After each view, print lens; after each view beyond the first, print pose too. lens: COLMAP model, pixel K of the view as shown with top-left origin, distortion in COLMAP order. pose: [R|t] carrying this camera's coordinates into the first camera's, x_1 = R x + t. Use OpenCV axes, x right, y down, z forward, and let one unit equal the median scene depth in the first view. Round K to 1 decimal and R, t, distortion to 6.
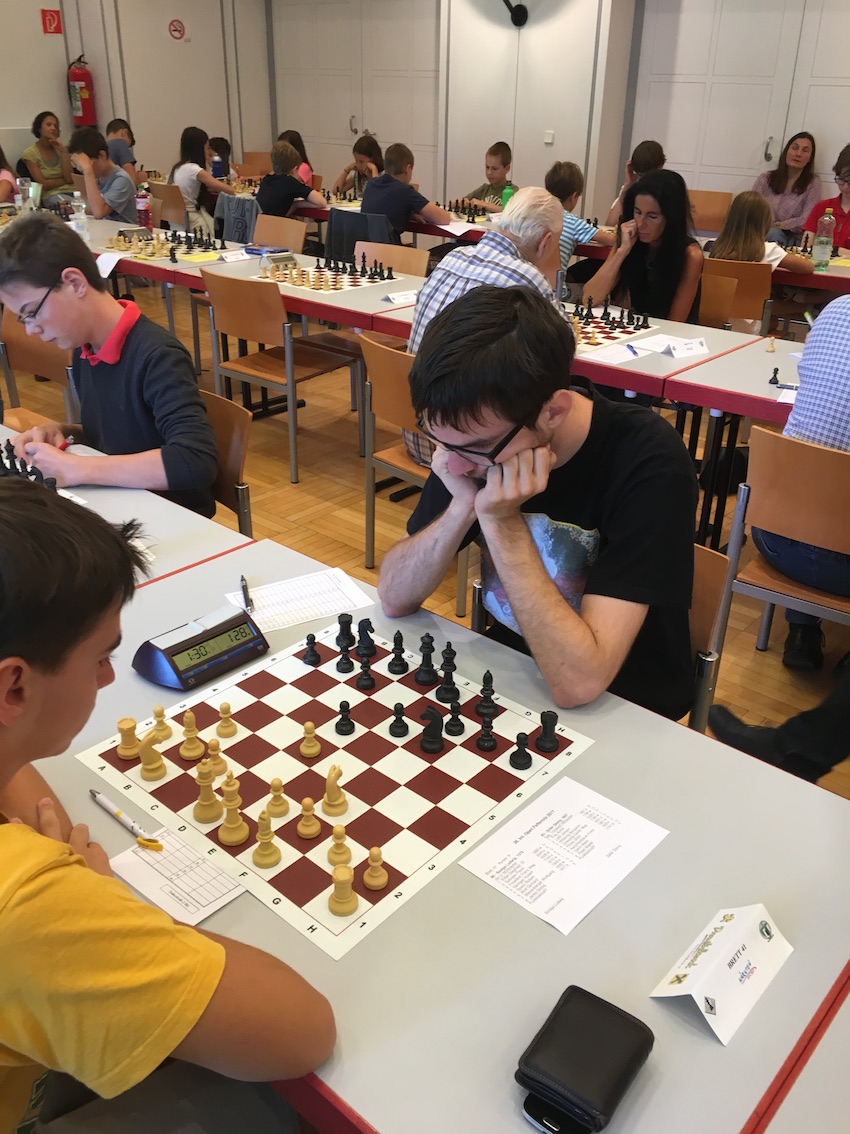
lens RADIAL K [[977.3, 0, 425.0], [0, 977.3, 567.0], [0, 0, 1]] dist [0.007330, 0.001112]
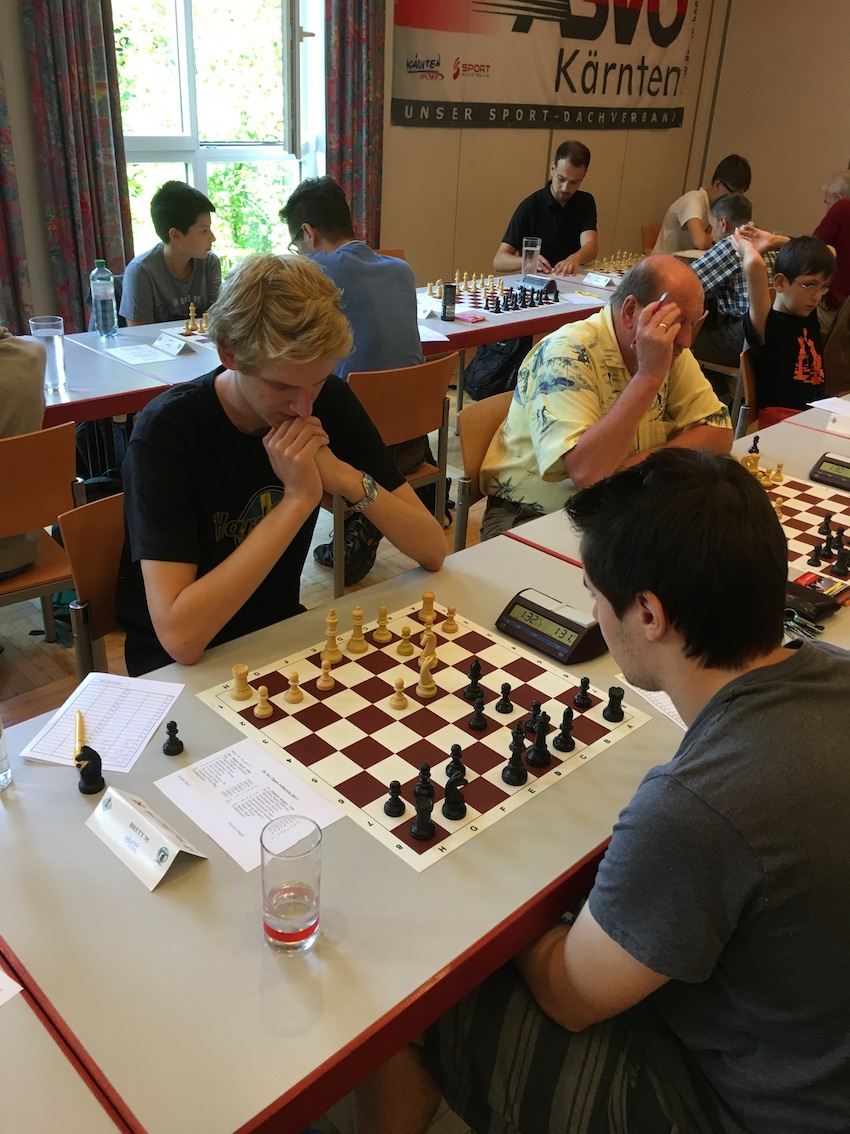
lens RADIAL K [[956.2, 0, 426.9], [0, 956.2, 583.6], [0, 0, 1]] dist [-0.011610, -0.004732]
pose [[-0.093243, 0.431801, -0.897136, 0.956152], [-0.493042, 0.762799, 0.418387, -0.437477], [0.864994, 0.481337, 0.141770, 0.880893]]
